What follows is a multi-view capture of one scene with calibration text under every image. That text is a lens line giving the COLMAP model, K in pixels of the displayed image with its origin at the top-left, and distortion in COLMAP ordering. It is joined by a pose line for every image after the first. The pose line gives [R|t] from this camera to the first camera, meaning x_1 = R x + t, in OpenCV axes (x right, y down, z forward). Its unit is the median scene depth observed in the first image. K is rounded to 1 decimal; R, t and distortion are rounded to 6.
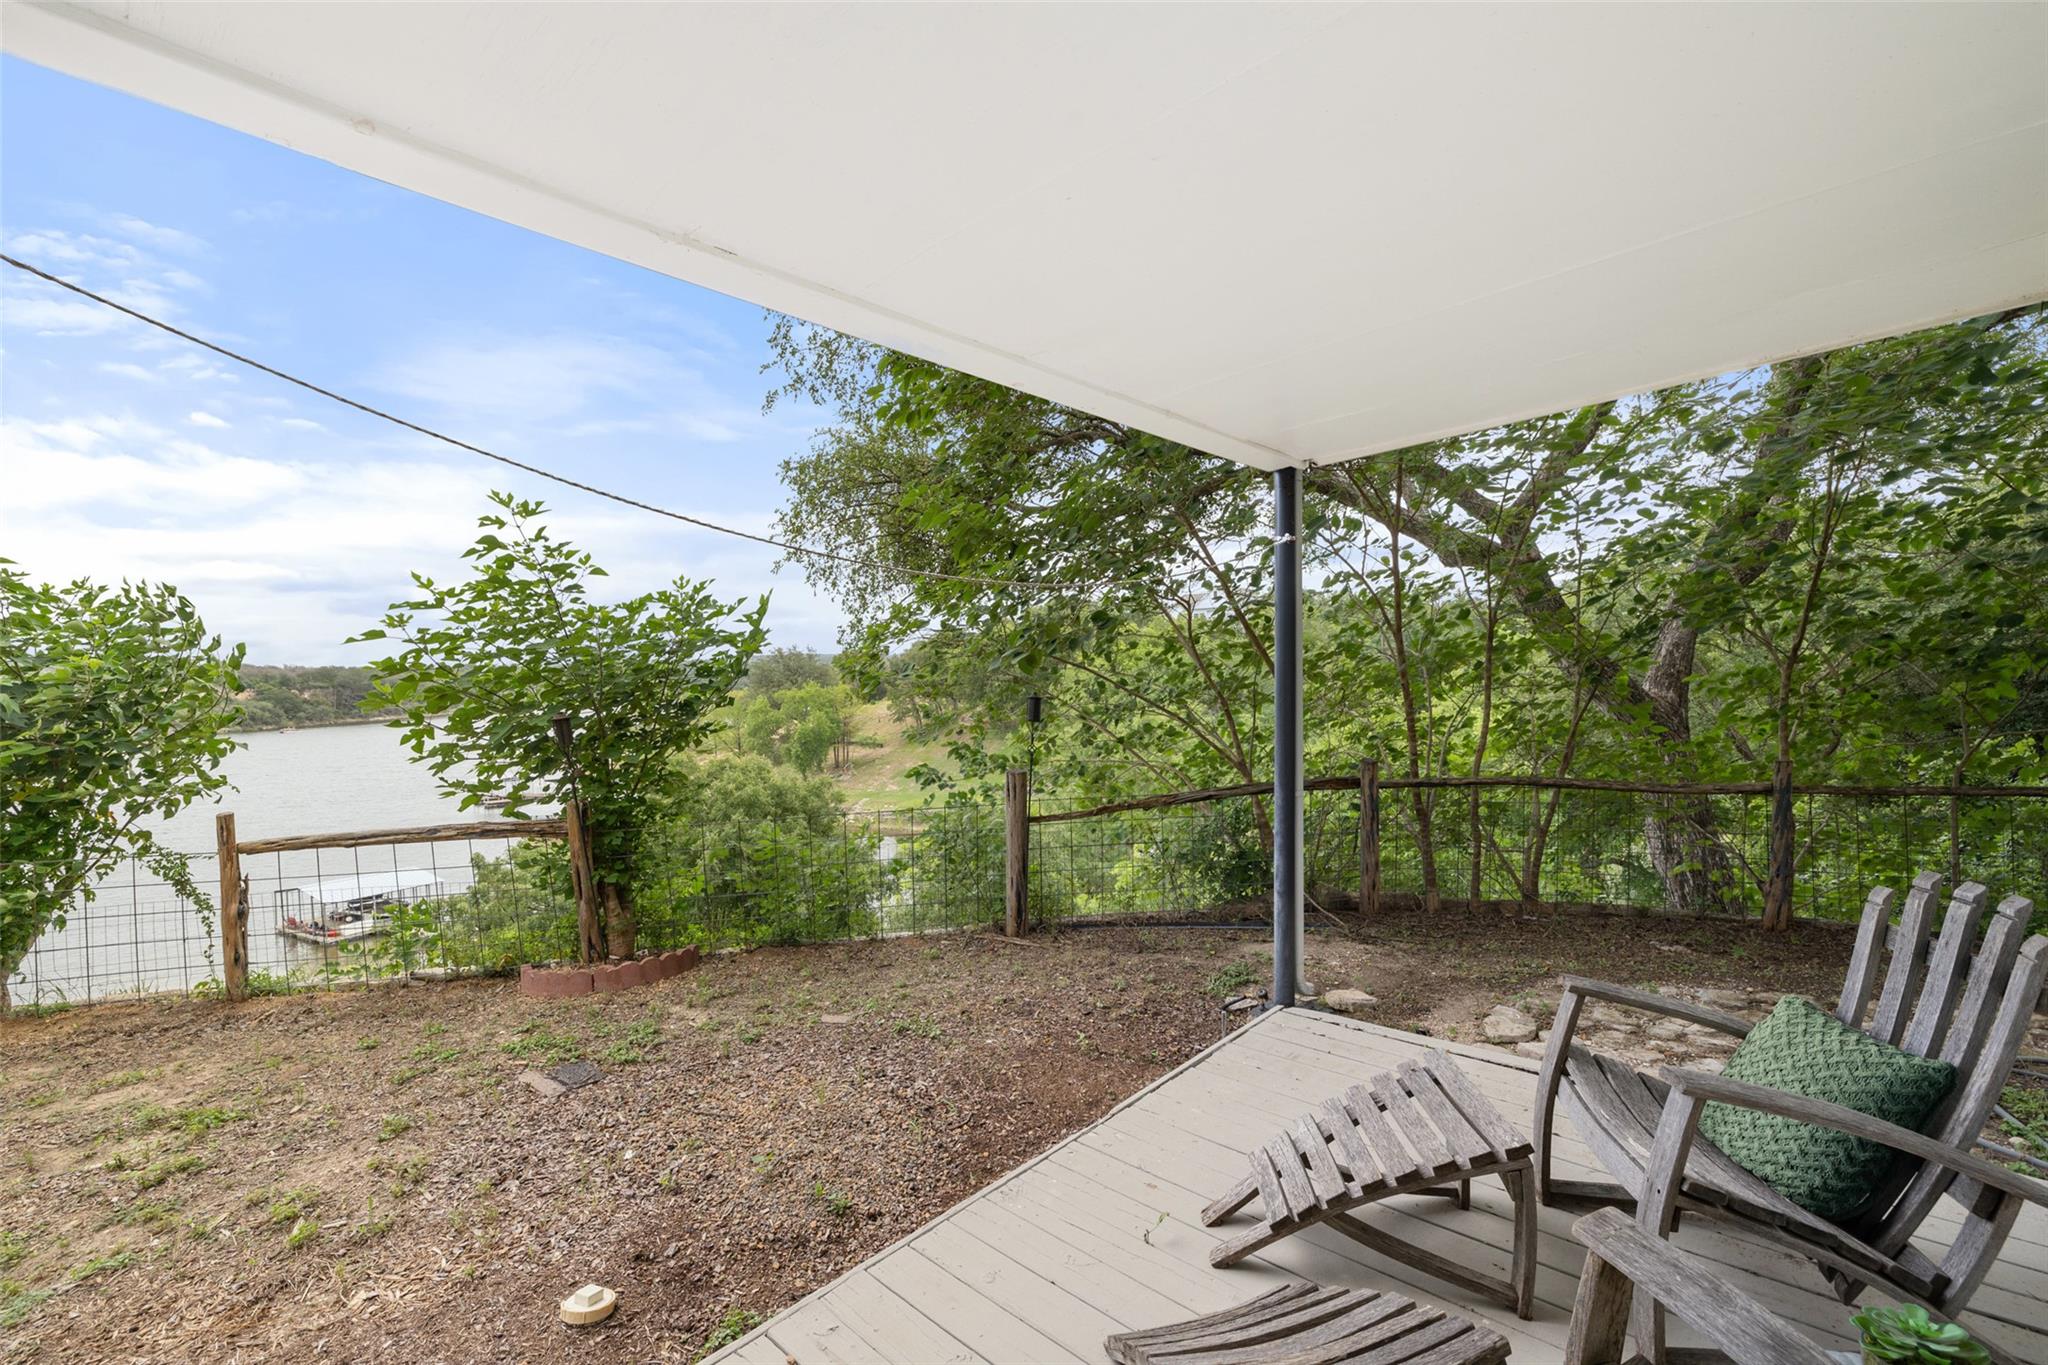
lens RADIAL K [[870.6, 0, 1023.6], [0, 870.6, 685.2], [0, 0, 1]] dist [0.003698, 0.000291]
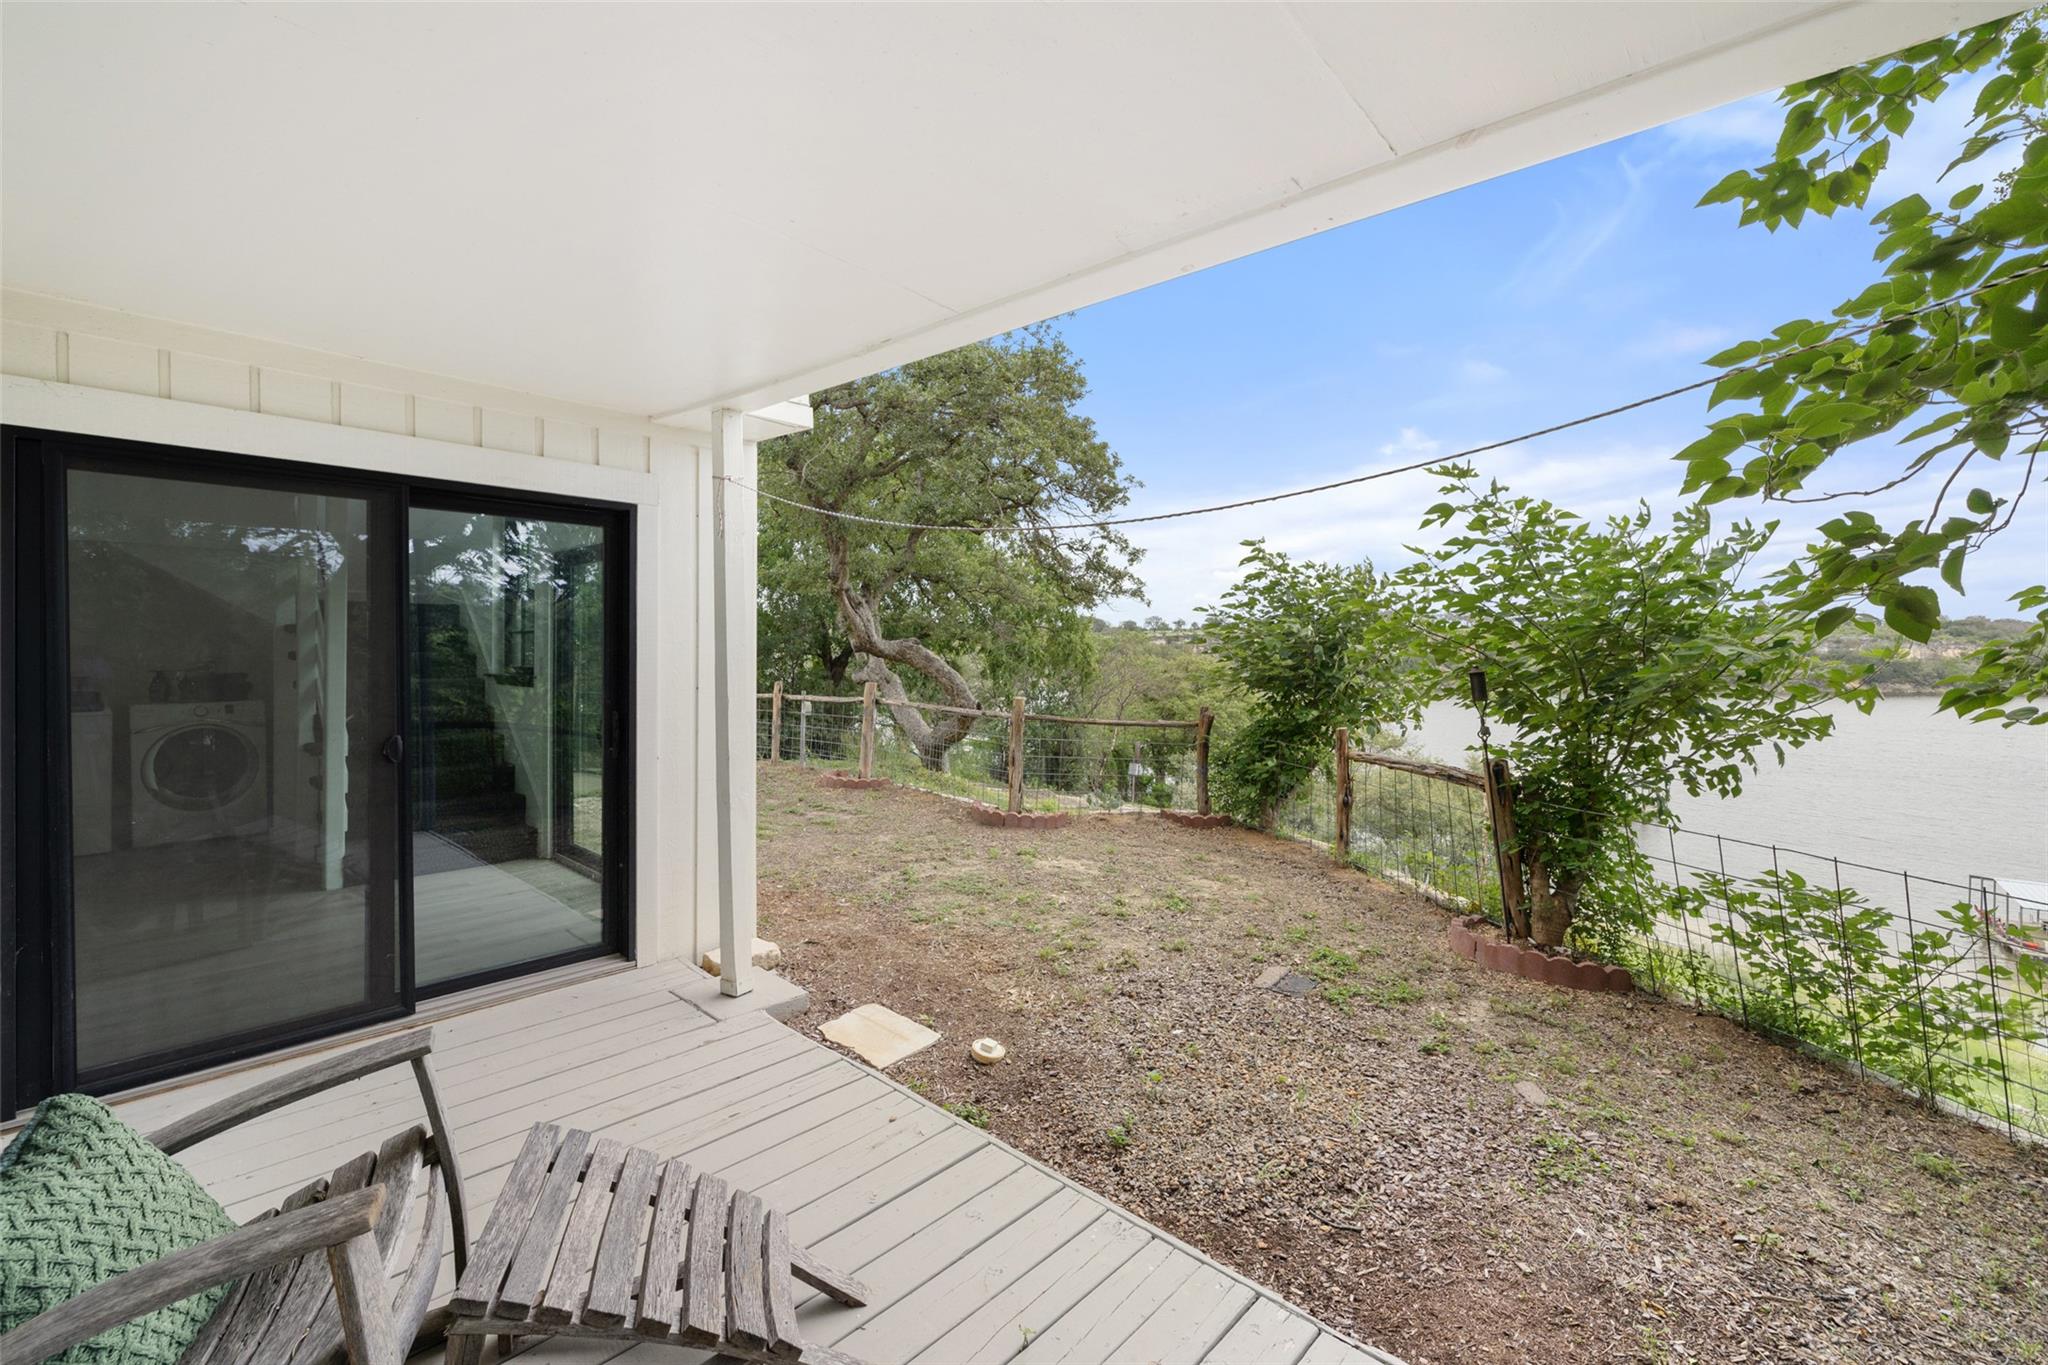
lens RADIAL K [[870.6, 0, 1028.8], [0, 870.6, 679.0], [0, 0, 1]] dist [0.003698, 0.000291]
pose [[0.003289, 0.068311, -0.997659, 0.586937], [-0.010500, 0.997611, 0.068273, -0.028689], [0.999939, 0.010251, 0.003999, 0.630314]]
